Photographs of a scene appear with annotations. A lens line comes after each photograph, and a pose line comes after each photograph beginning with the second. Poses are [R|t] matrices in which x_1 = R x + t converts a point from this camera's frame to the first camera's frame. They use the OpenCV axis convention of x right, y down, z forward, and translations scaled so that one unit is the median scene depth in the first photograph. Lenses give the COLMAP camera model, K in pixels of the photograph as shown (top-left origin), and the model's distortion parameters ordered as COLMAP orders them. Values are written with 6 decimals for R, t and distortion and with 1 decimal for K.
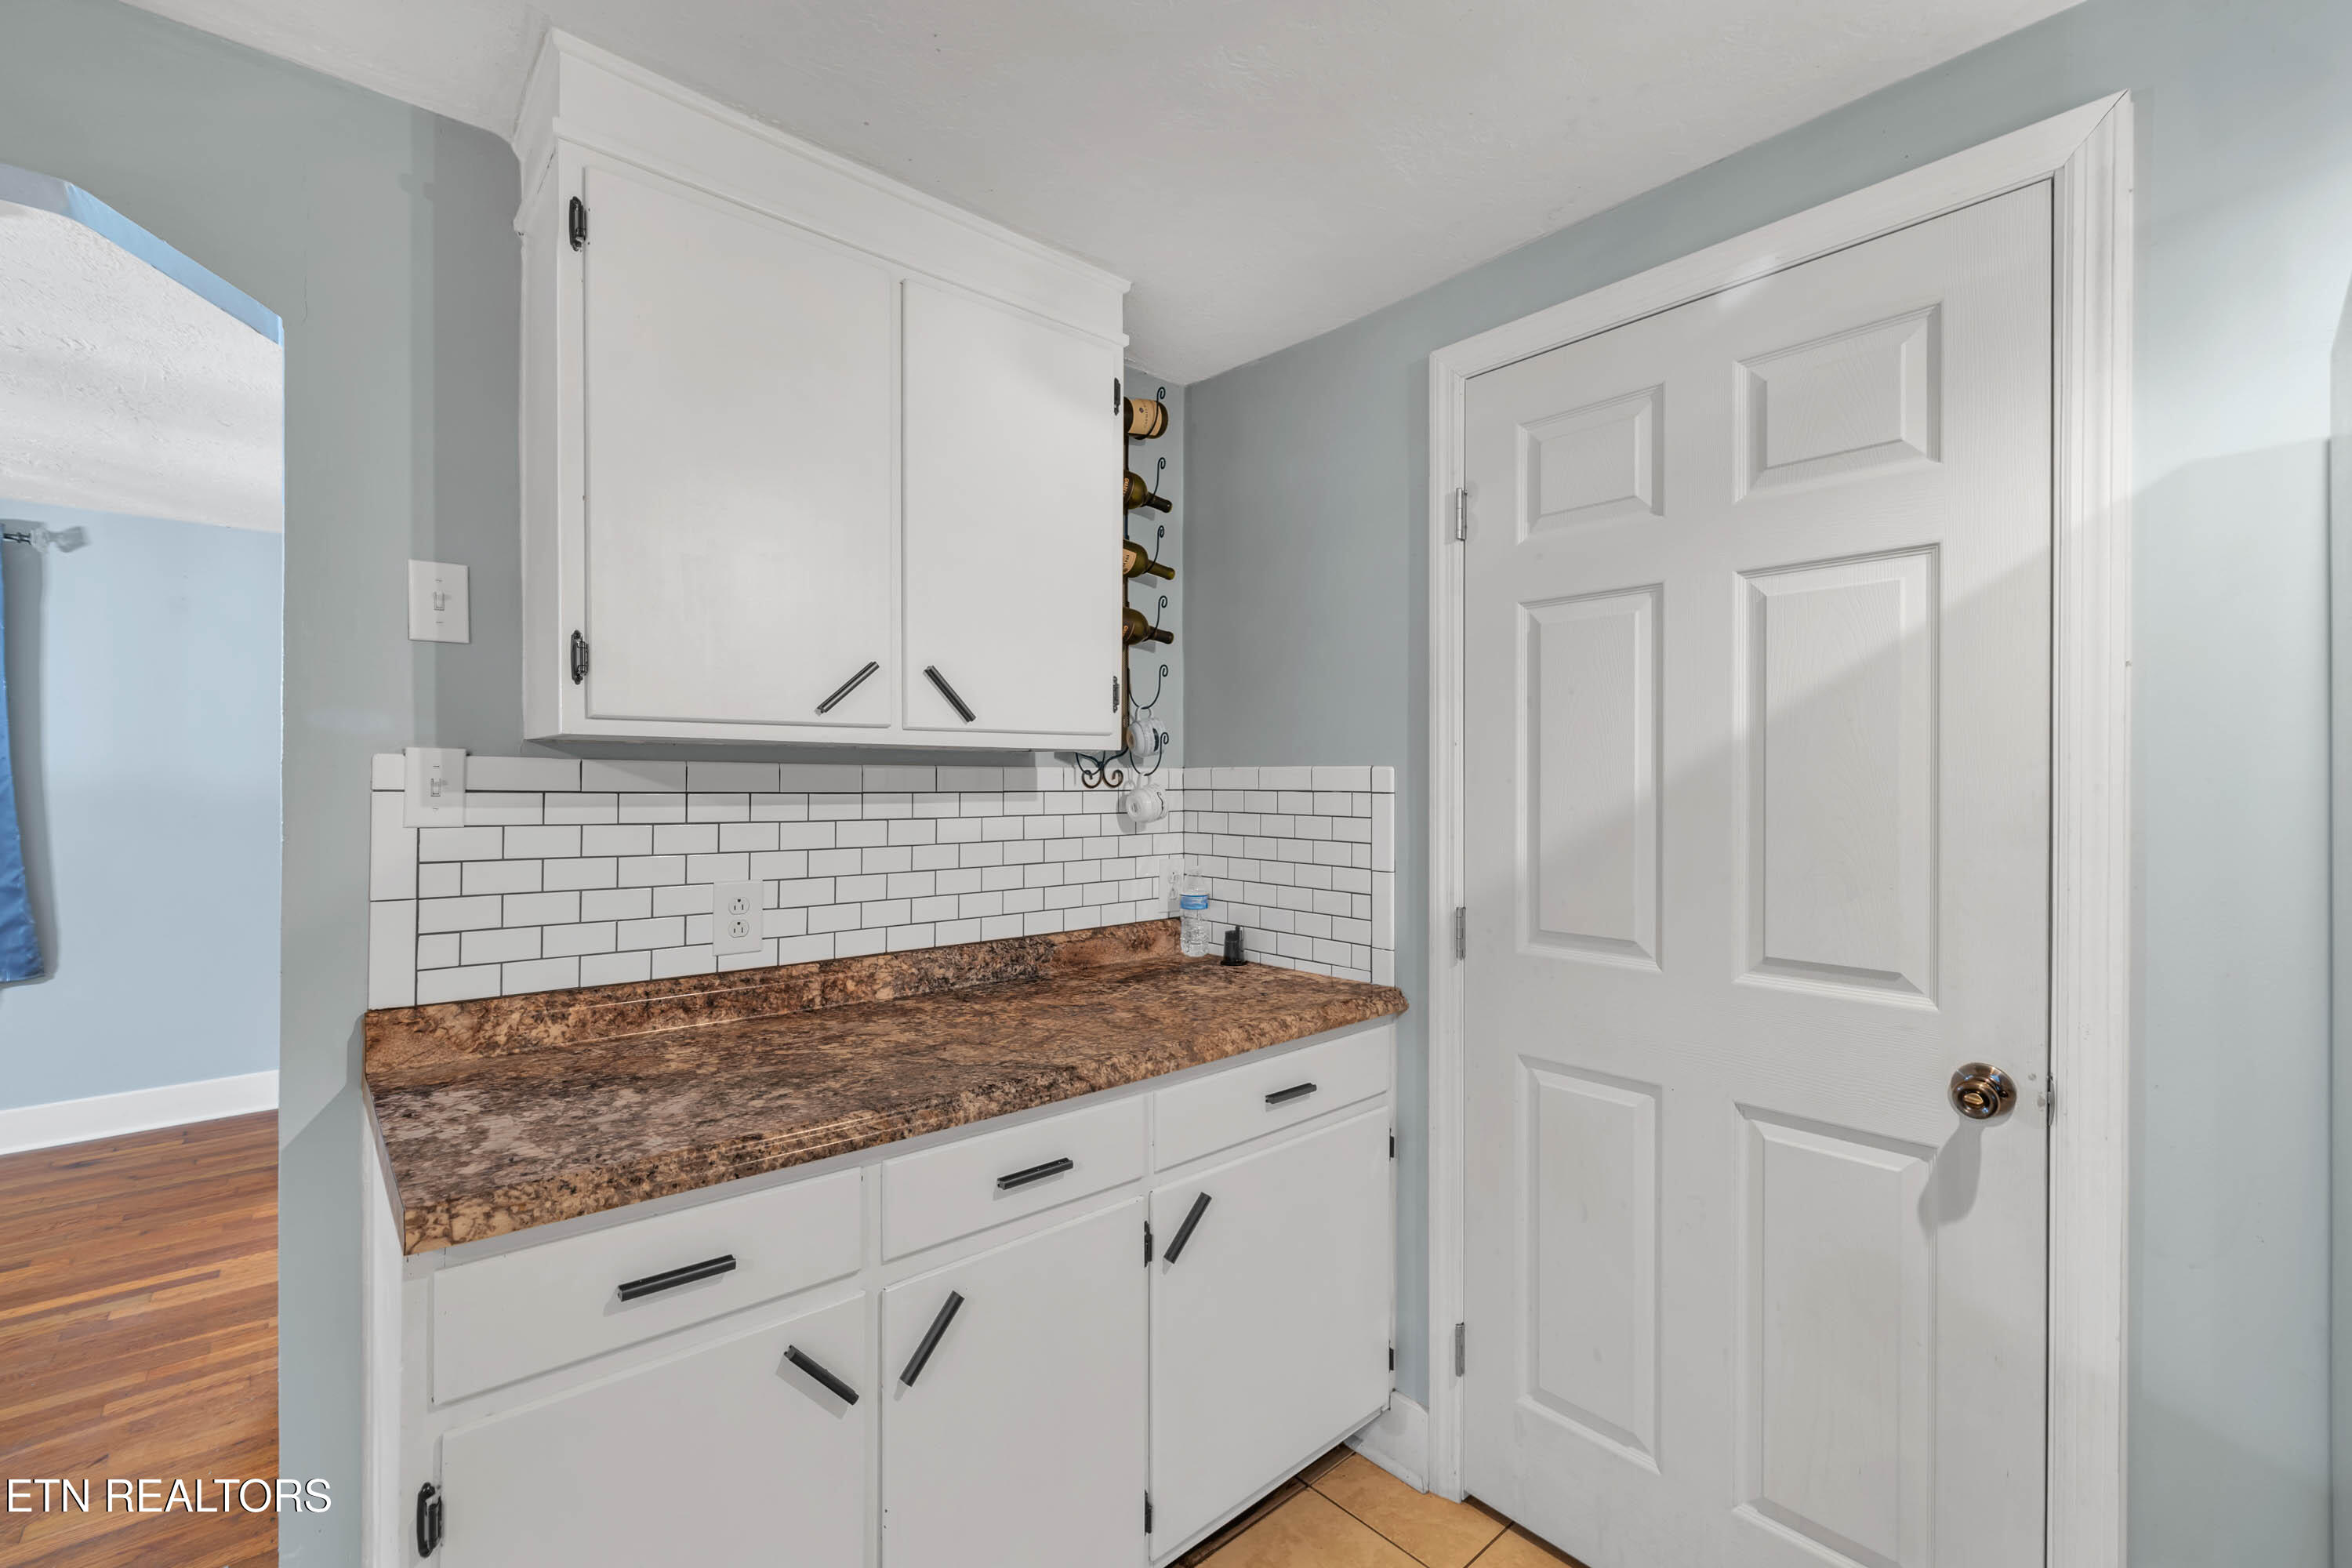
lens RADIAL K [[997.1, 0, 1176.0], [0, 997.1, 784.0], [0, 0, 1]] dist [-0.000112, -0.000056]
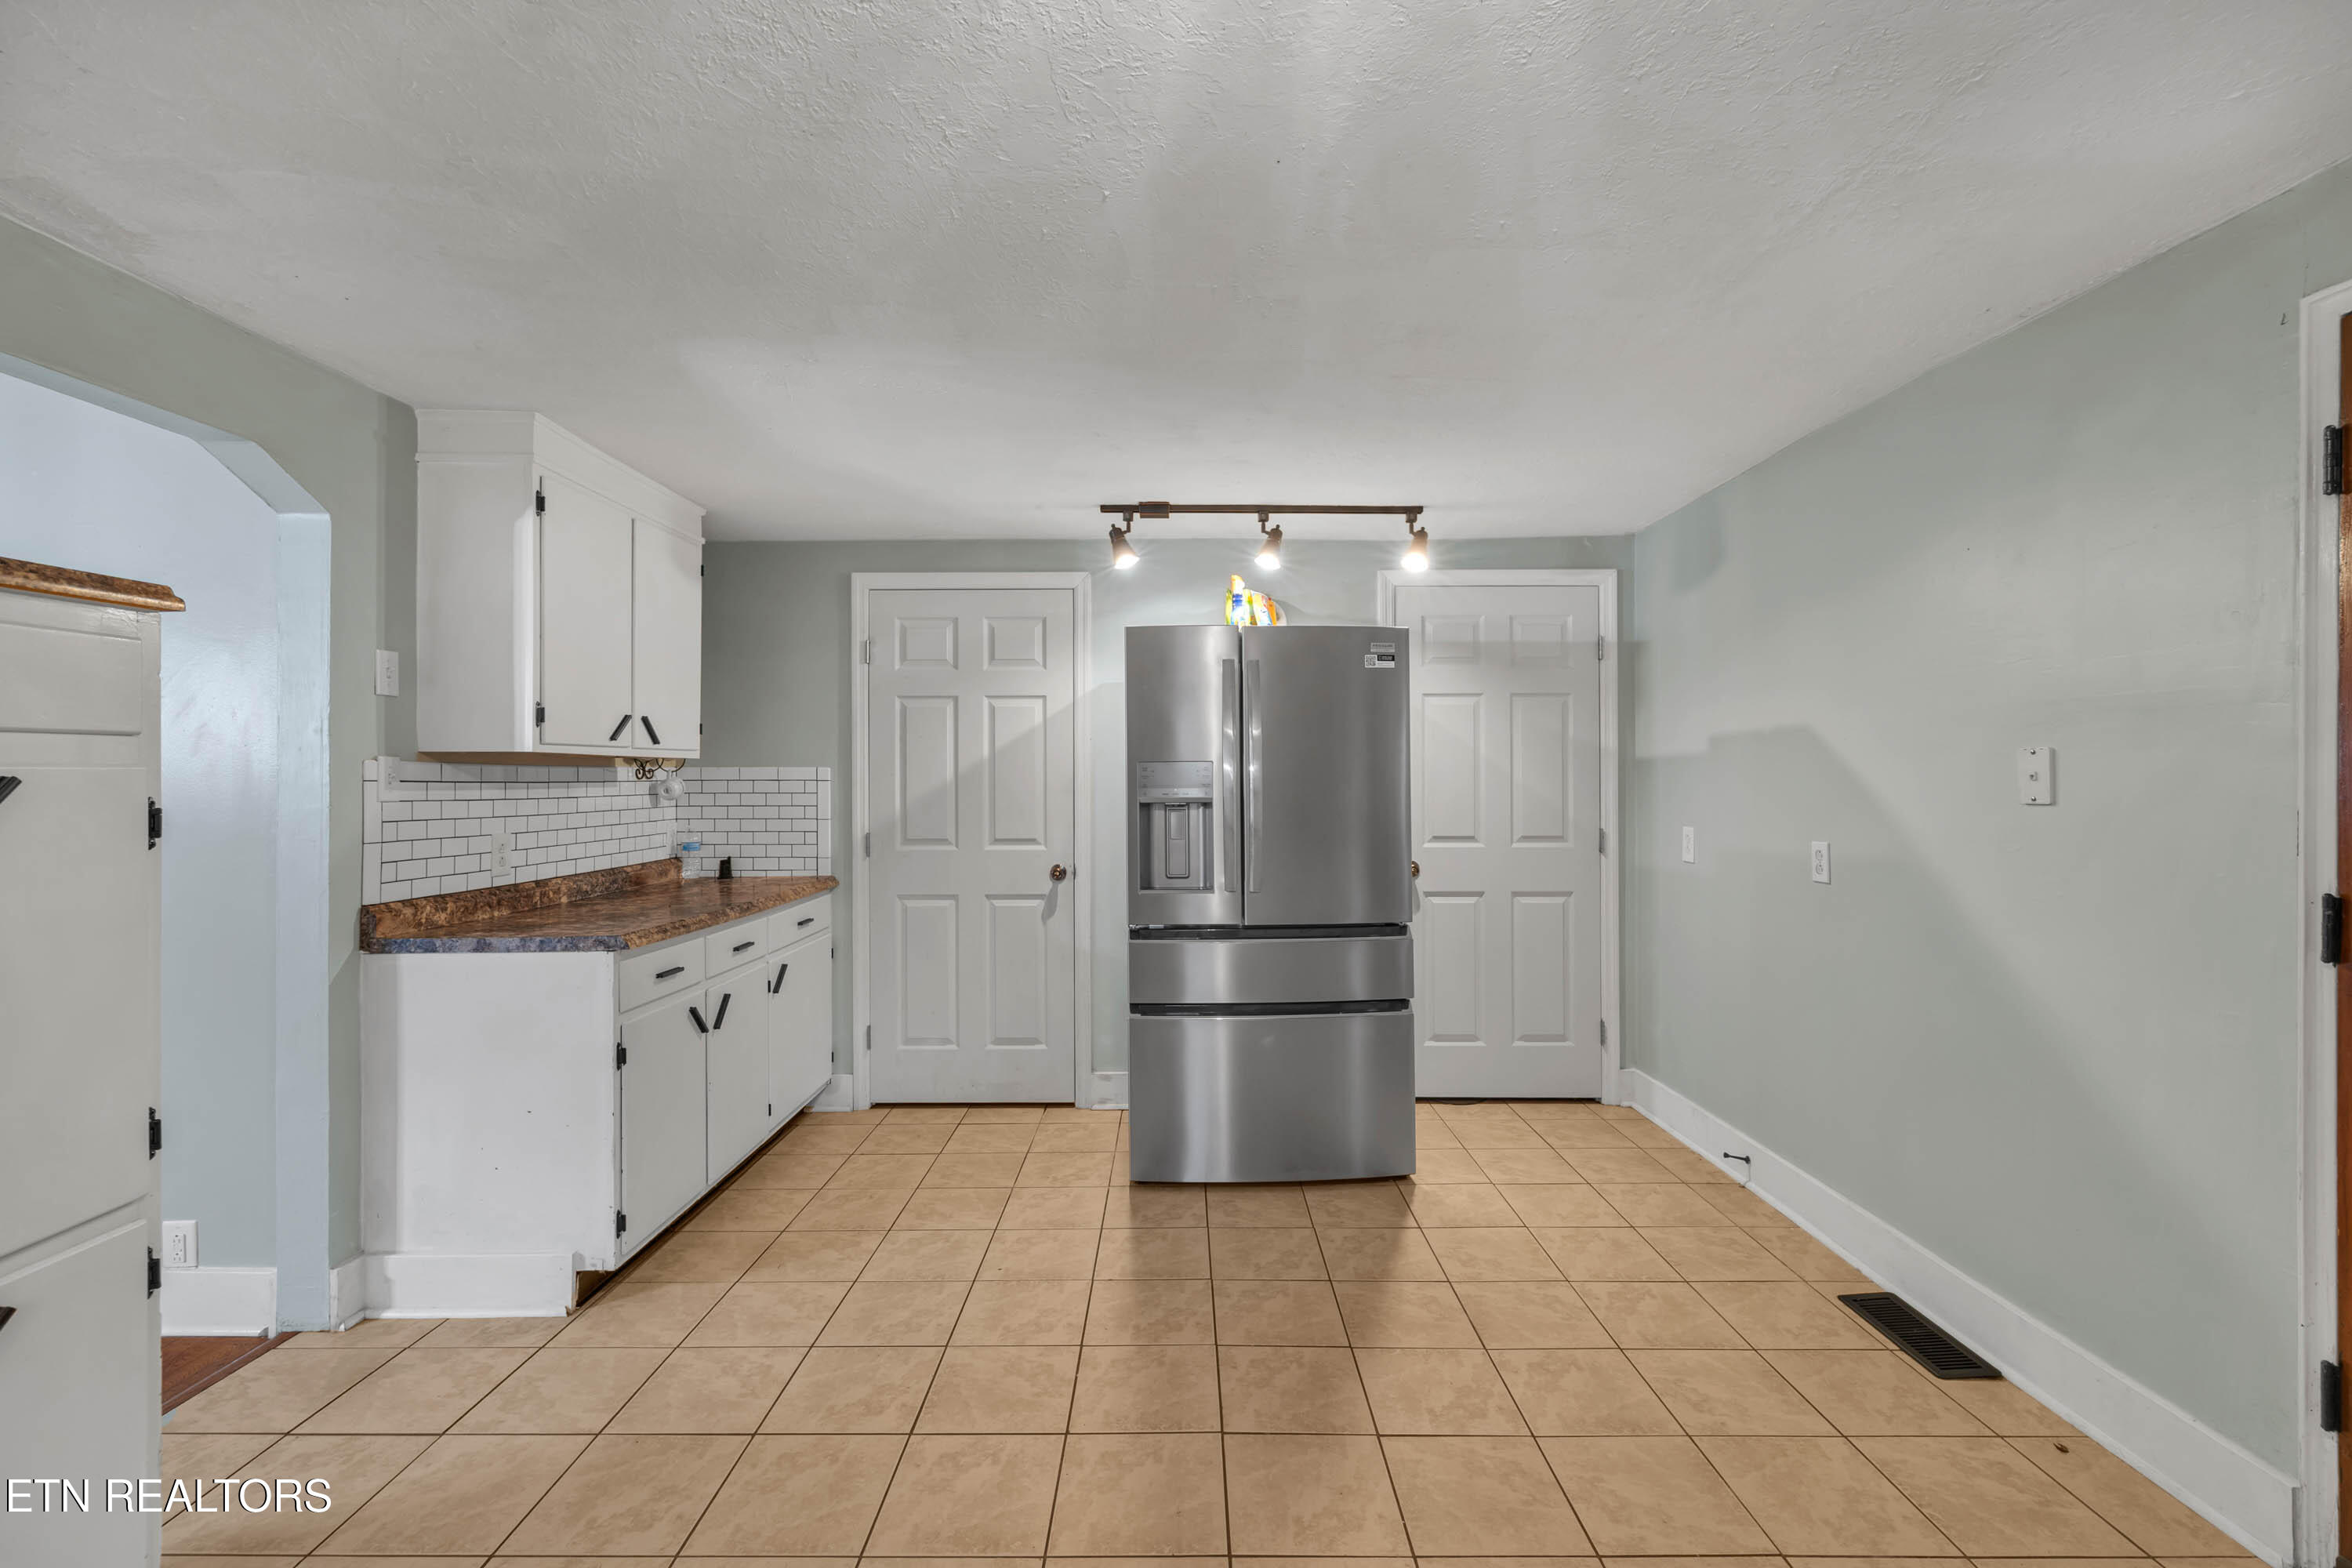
lens RADIAL K [[997.1, 0, 1176.0], [0, 997.1, 784.0], [0, 0, 1]] dist [-0.000112, -0.000056]
pose [[0.667800, -0.009103, 0.744285, -0.905506], [0.005040, 0.999958, 0.007708, 0.004282], [-0.744324, -0.001396, 0.667818, -0.972949]]
